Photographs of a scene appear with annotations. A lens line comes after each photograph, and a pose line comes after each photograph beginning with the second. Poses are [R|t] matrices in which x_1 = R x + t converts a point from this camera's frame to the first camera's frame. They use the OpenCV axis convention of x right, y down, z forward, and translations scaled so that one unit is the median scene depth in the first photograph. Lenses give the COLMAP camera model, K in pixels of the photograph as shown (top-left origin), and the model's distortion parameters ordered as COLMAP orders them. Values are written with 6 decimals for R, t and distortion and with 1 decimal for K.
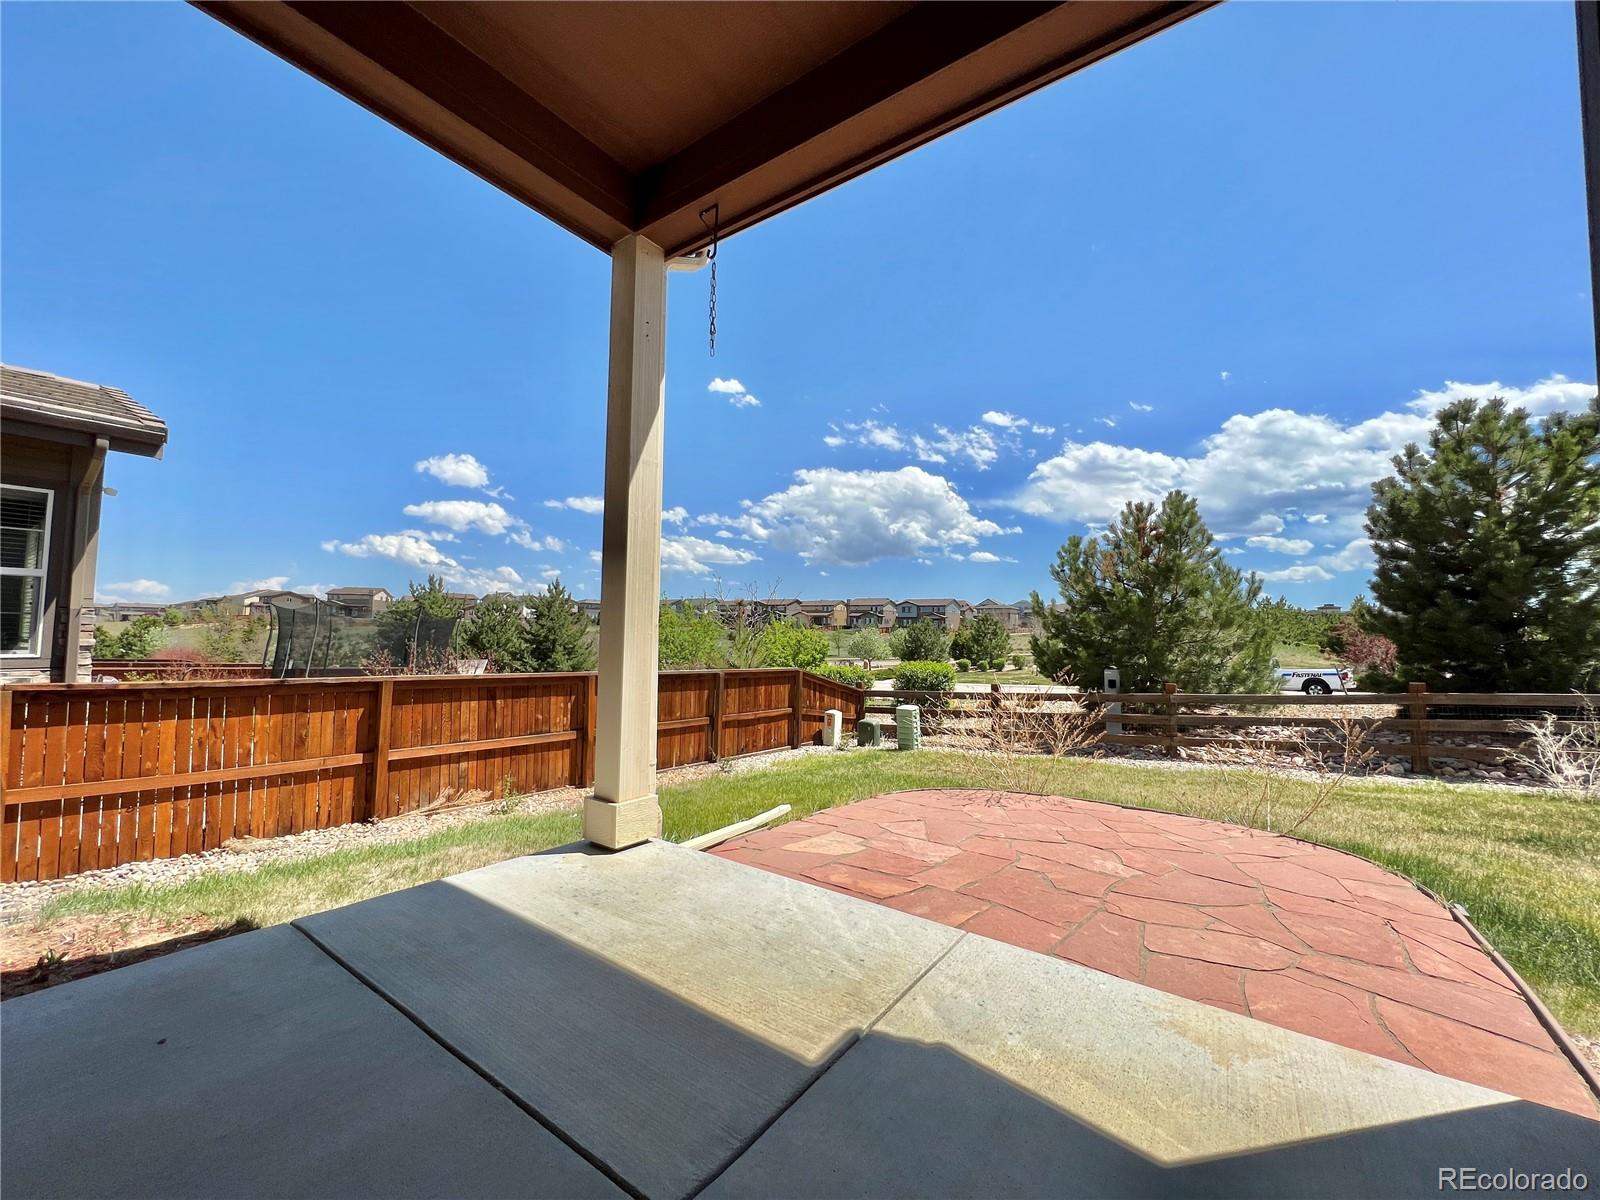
lens RADIAL K [[640.7, 0, 800.8], [0, 640.7, 603.5], [0, 0, 1]] dist [0.000214, 0.000007]
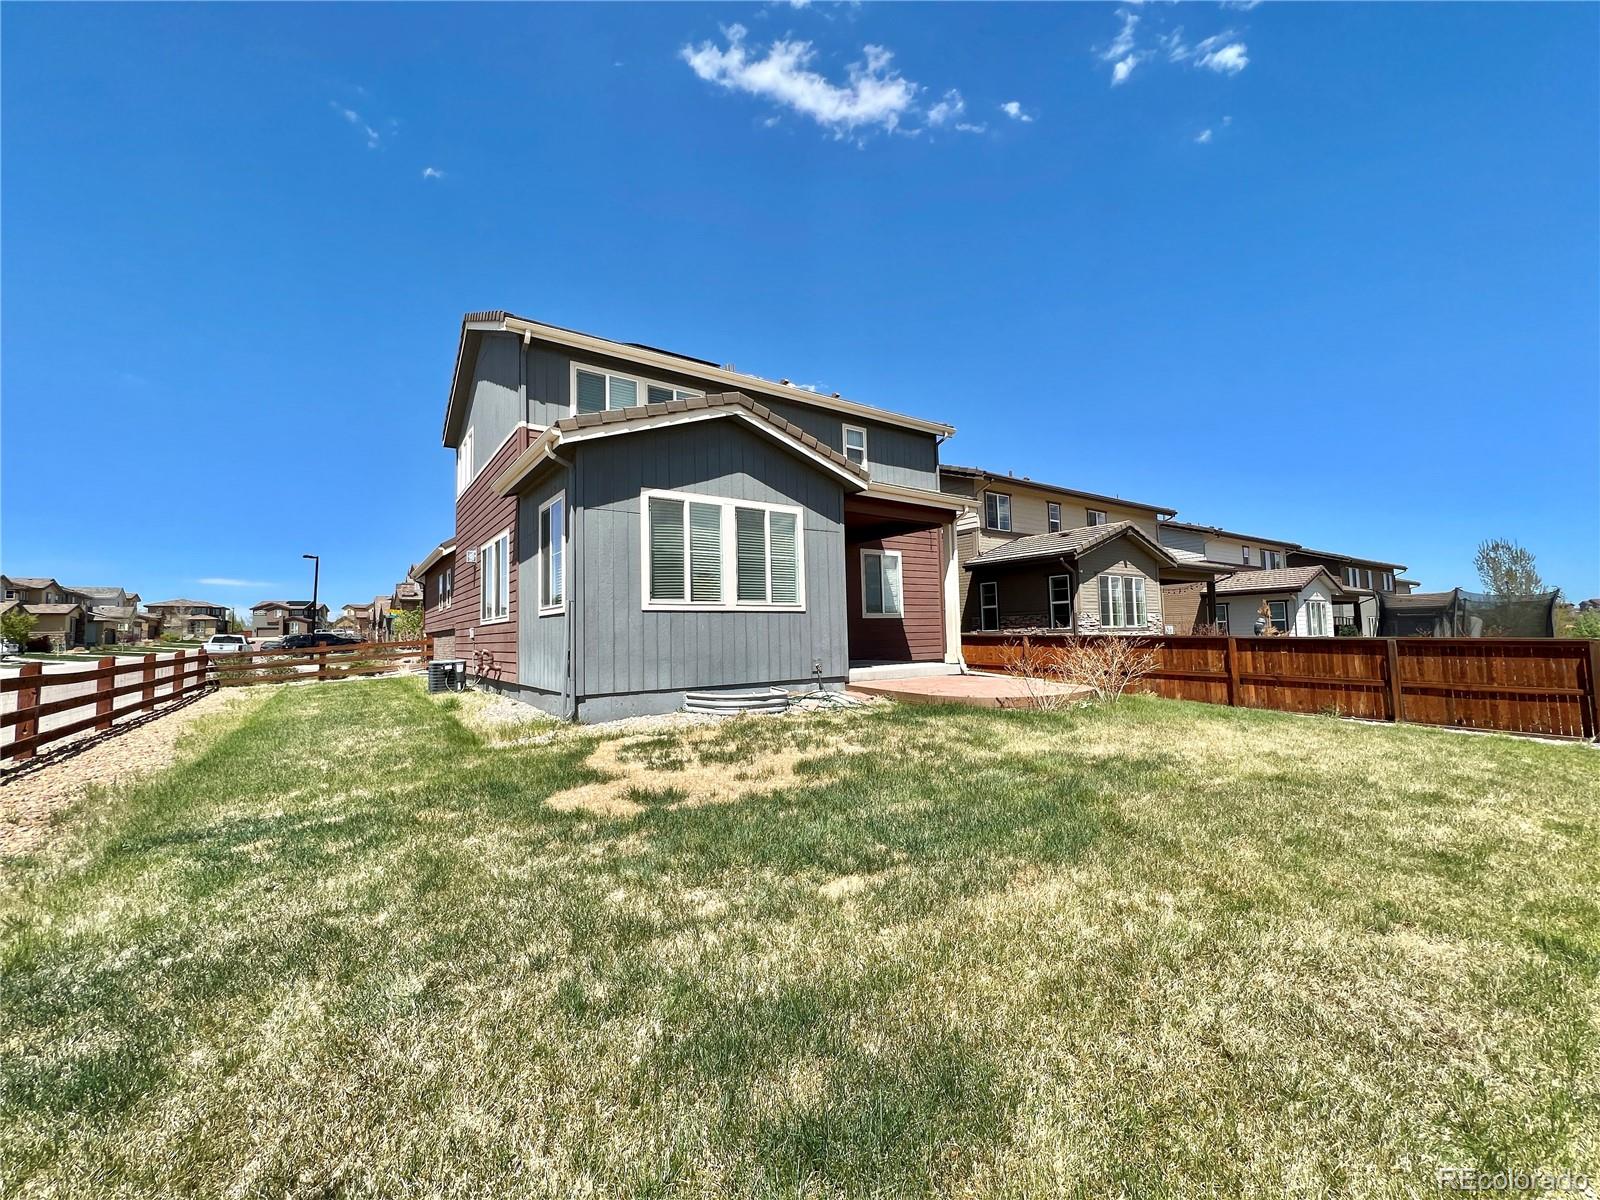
lens RADIAL K [[640.7, 0, 800.4], [0, 640.7, 597.0], [0, 0, 1]] dist [0.000214, 0.000007]
pose [[-0.322181, -0.052325, -0.945231, 1.211134], [0.077302, 0.993683, -0.081356, 0.048176], [0.943517, -0.099280, -0.316100, 0.418340]]
